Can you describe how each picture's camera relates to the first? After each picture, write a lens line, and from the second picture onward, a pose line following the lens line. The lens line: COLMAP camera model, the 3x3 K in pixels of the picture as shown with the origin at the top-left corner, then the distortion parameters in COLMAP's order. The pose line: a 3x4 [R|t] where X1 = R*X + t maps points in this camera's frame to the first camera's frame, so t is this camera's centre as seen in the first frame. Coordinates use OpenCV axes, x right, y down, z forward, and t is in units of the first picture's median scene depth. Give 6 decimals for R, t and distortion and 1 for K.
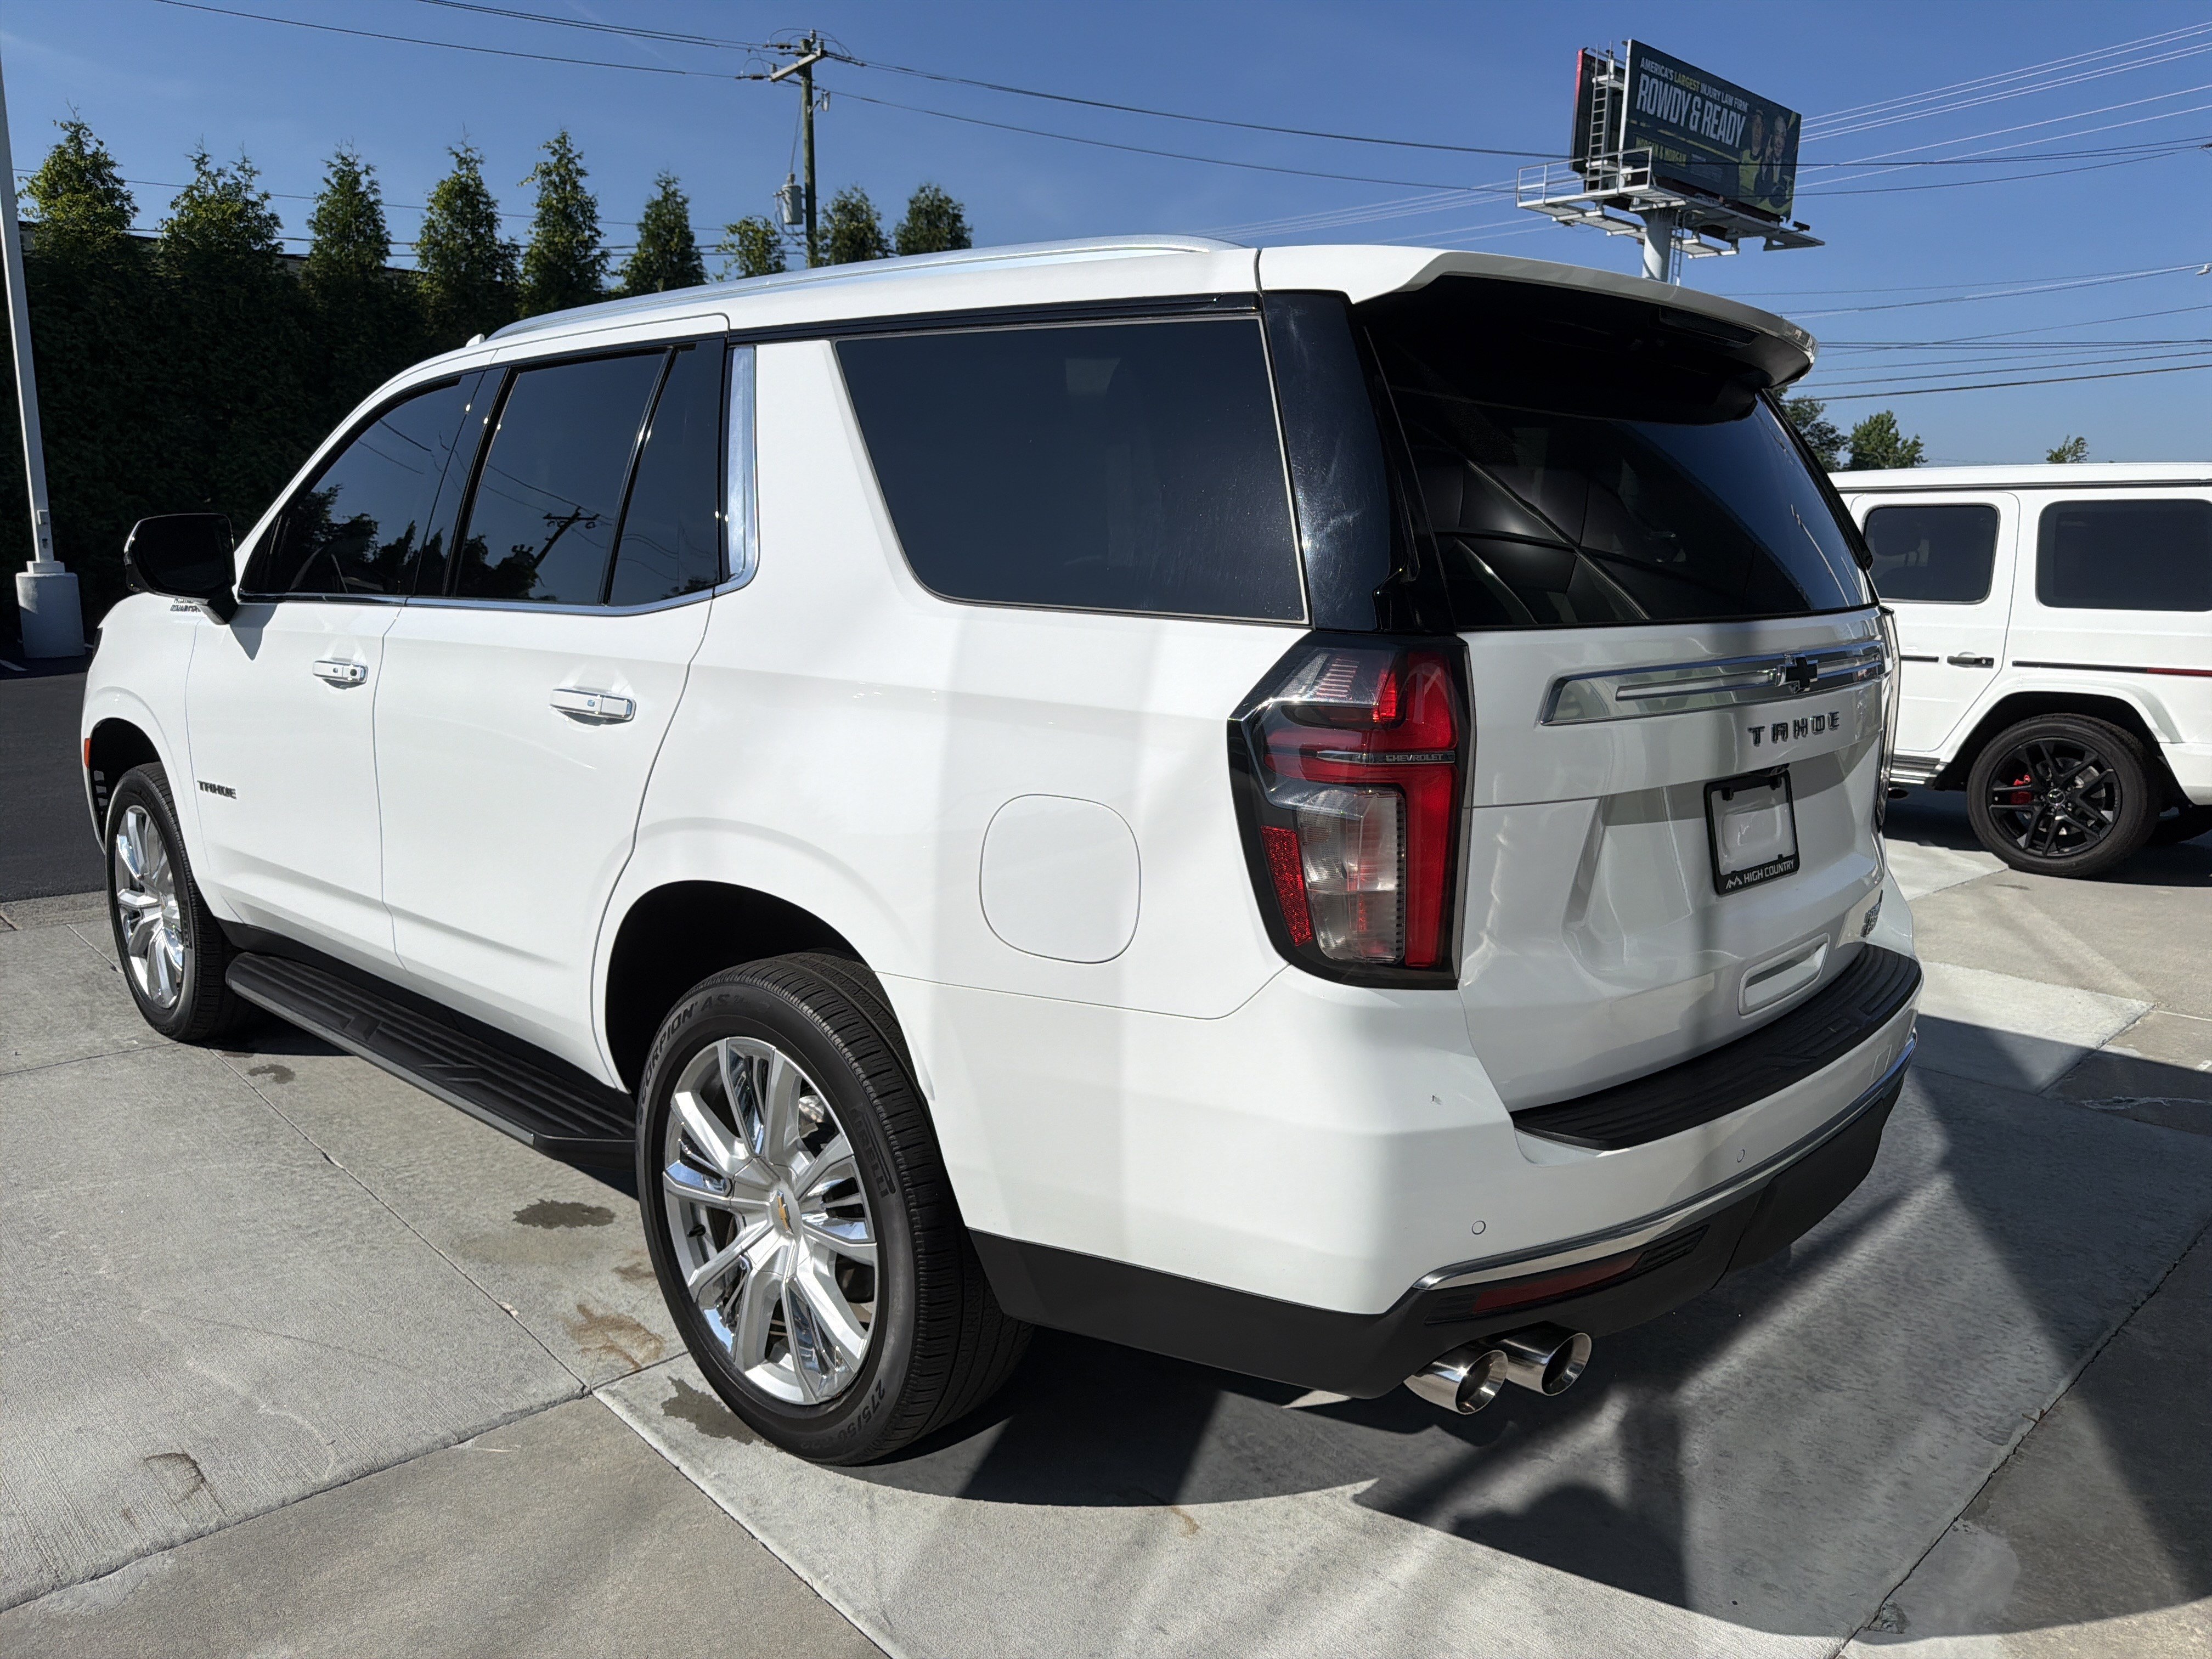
lens RADIAL K [[1561.5, 0, 1106.0], [0, 1561.5, 829.5], [0, 0, 1]] dist [0.001195, -0.000532]
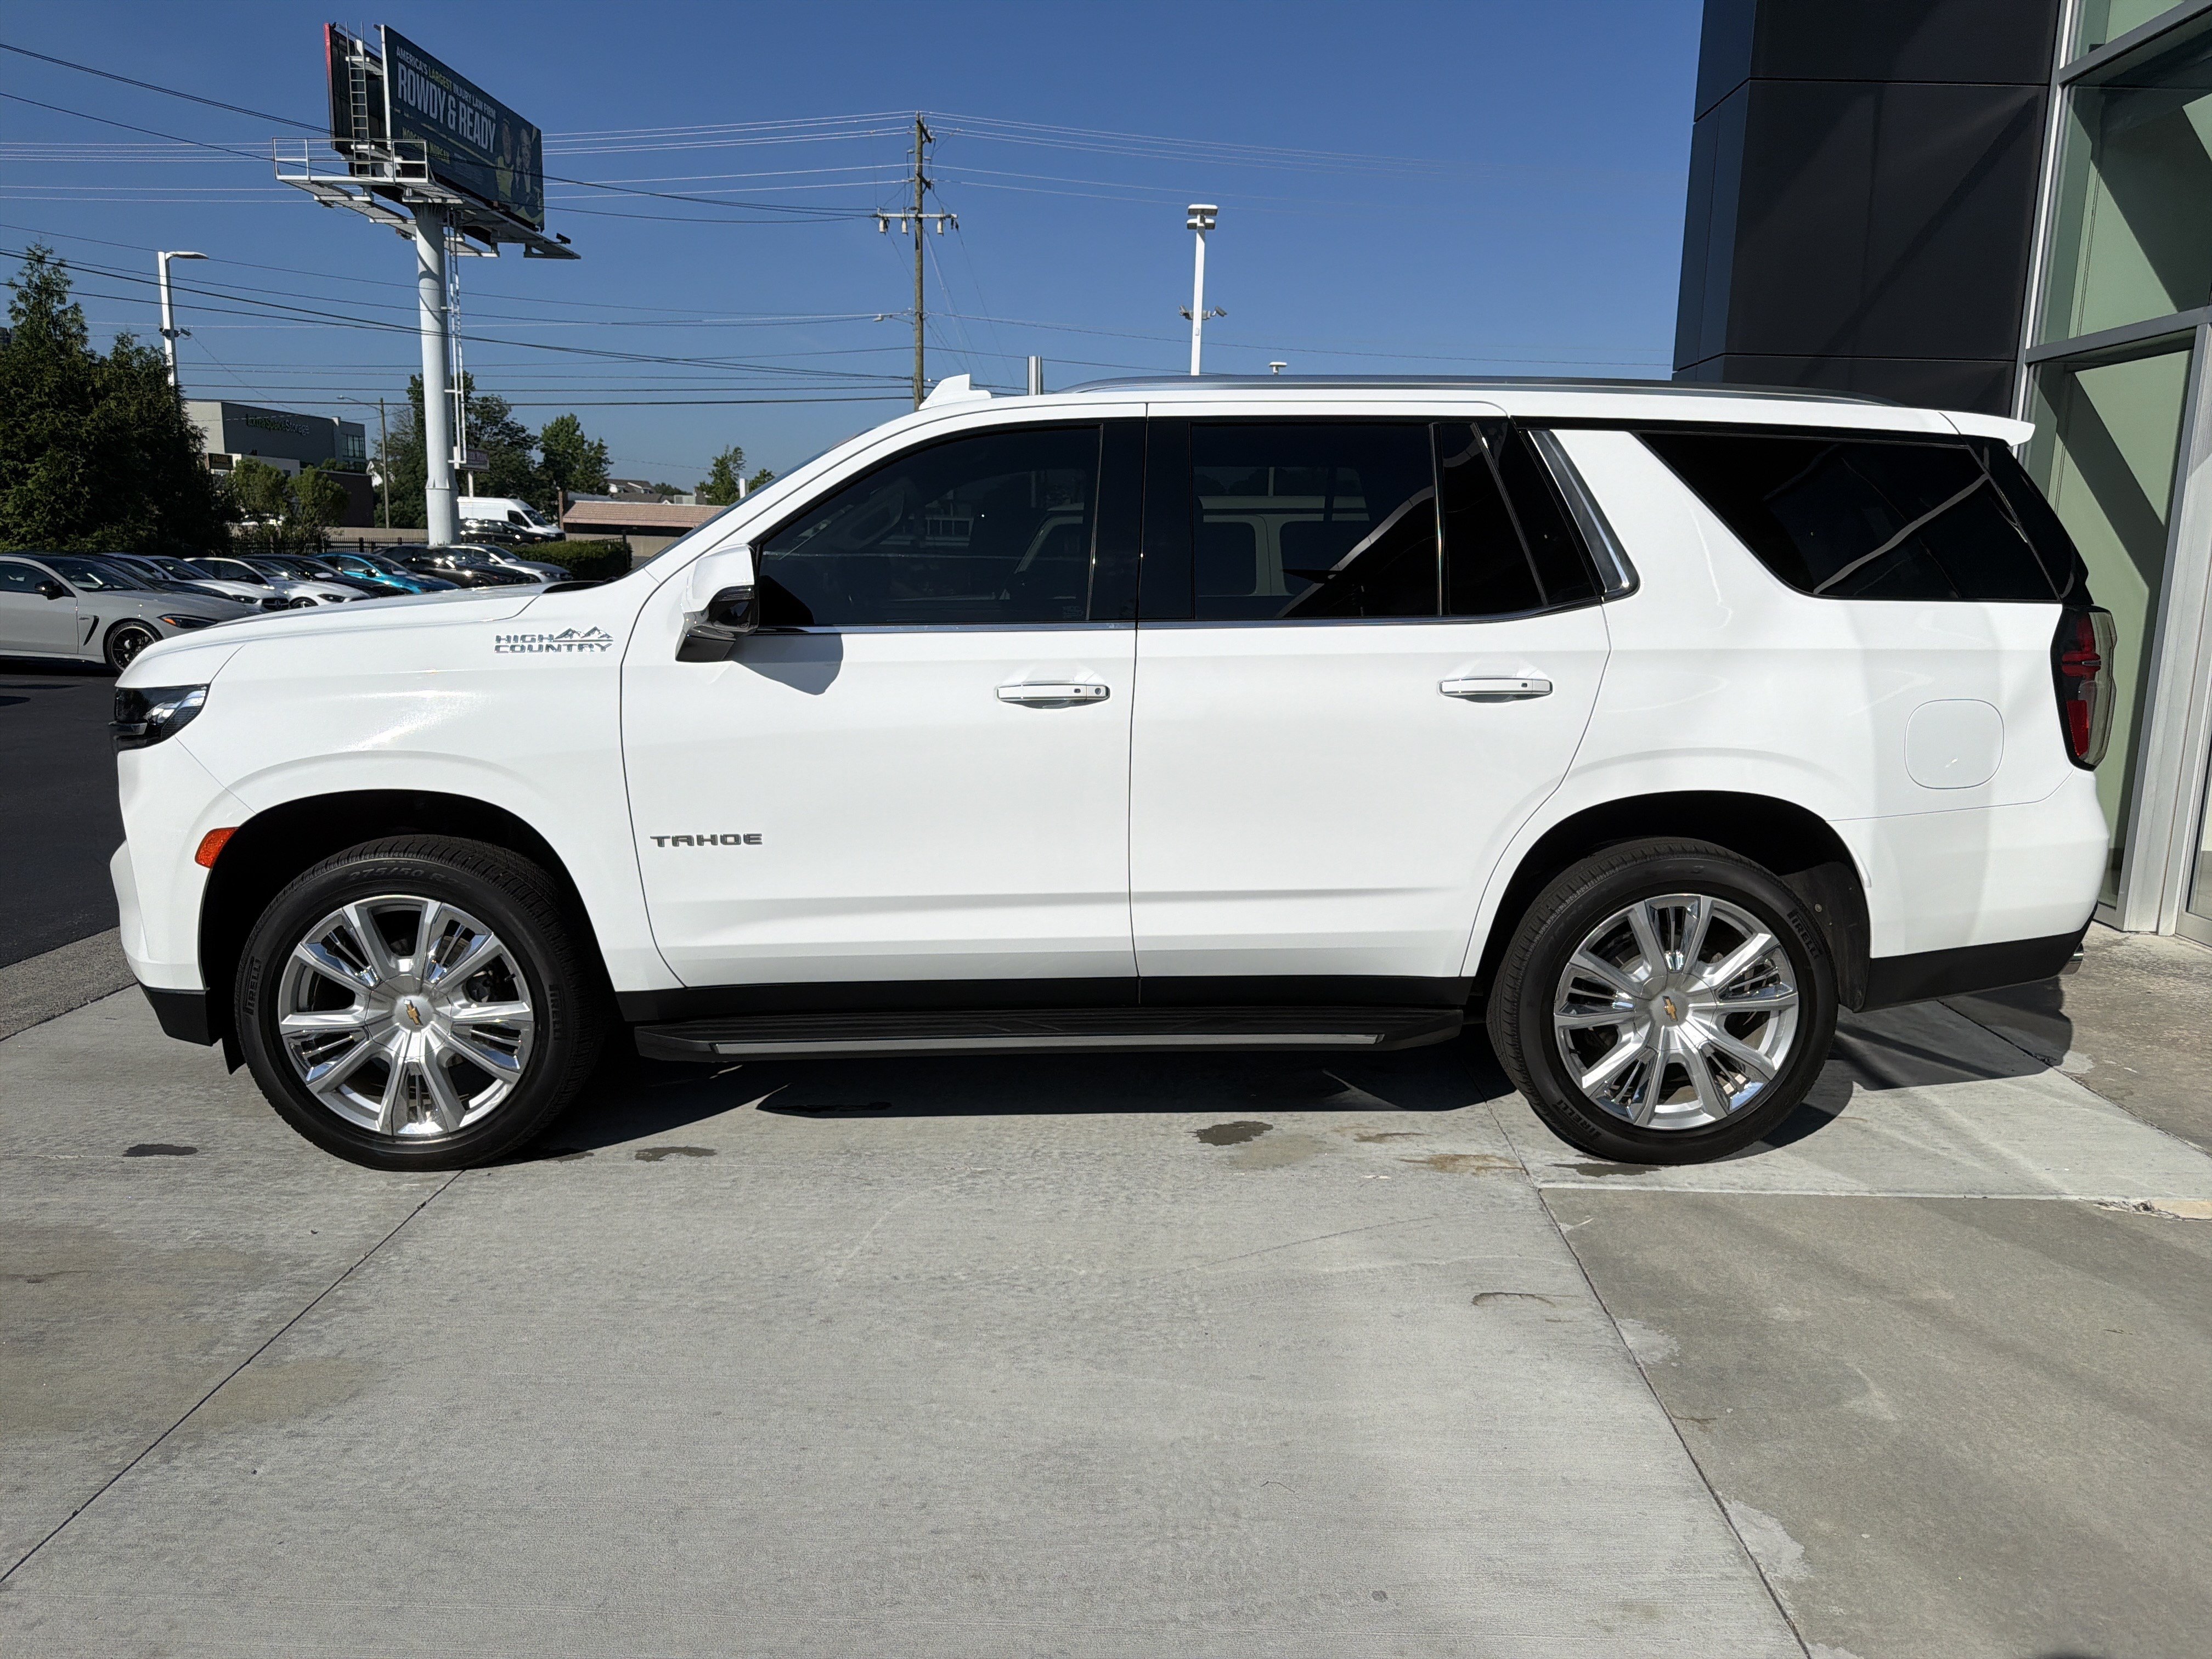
lens RADIAL K [[1556.6, 0, 1106.0], [0, 1556.6, 829.5], [0, 0, 1]] dist [0.000935, -0.006297]
pose [[0.715292, -0.132942, 0.686064, -0.072443], [0.130963, 0.989846, 0.055265, -0.003660], [-0.686445, 0.050318, 0.725439, 0.012260]]
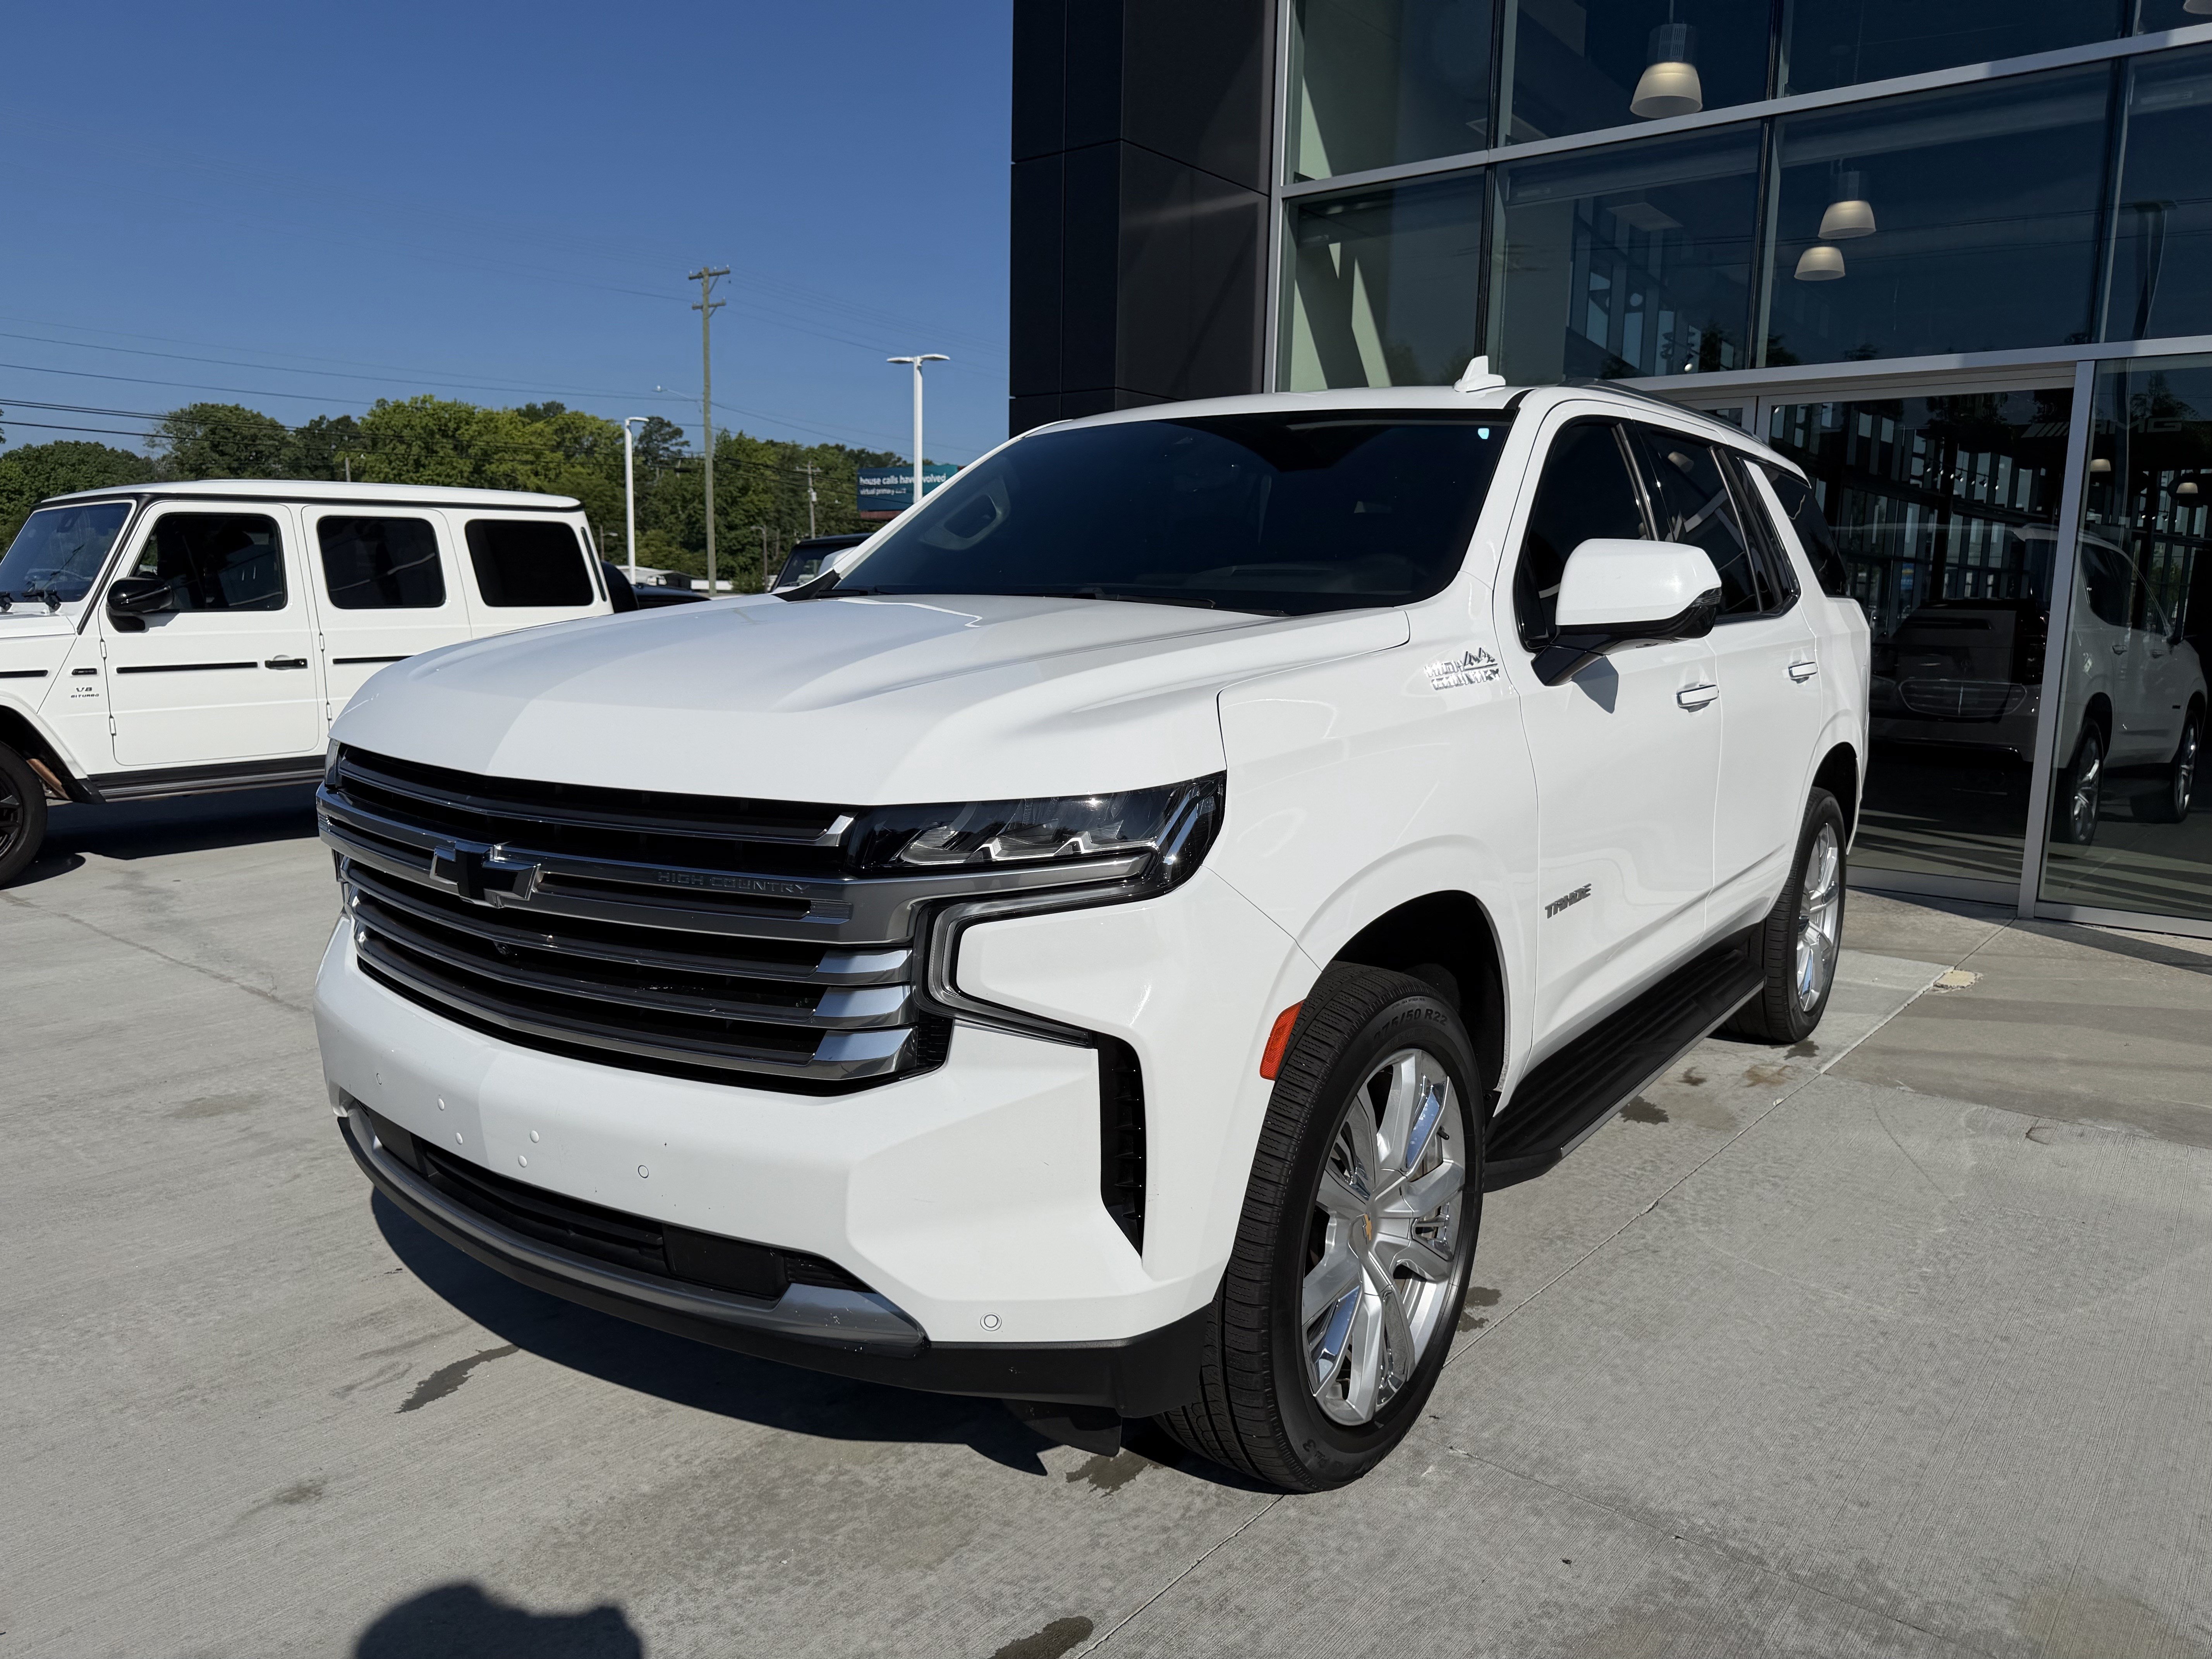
lens RADIAL K [[1556.6, 0, 1106.0], [0, 1556.6, 829.5], [0, 0, 1]] dist [0.000935, -0.006297]
pose [[-0.120843, -0.169130, 0.978157, -0.089358], [0.165317, 0.968189, 0.187830, -0.016616], [-0.978809, 0.184405, -0.089039, 0.090212]]
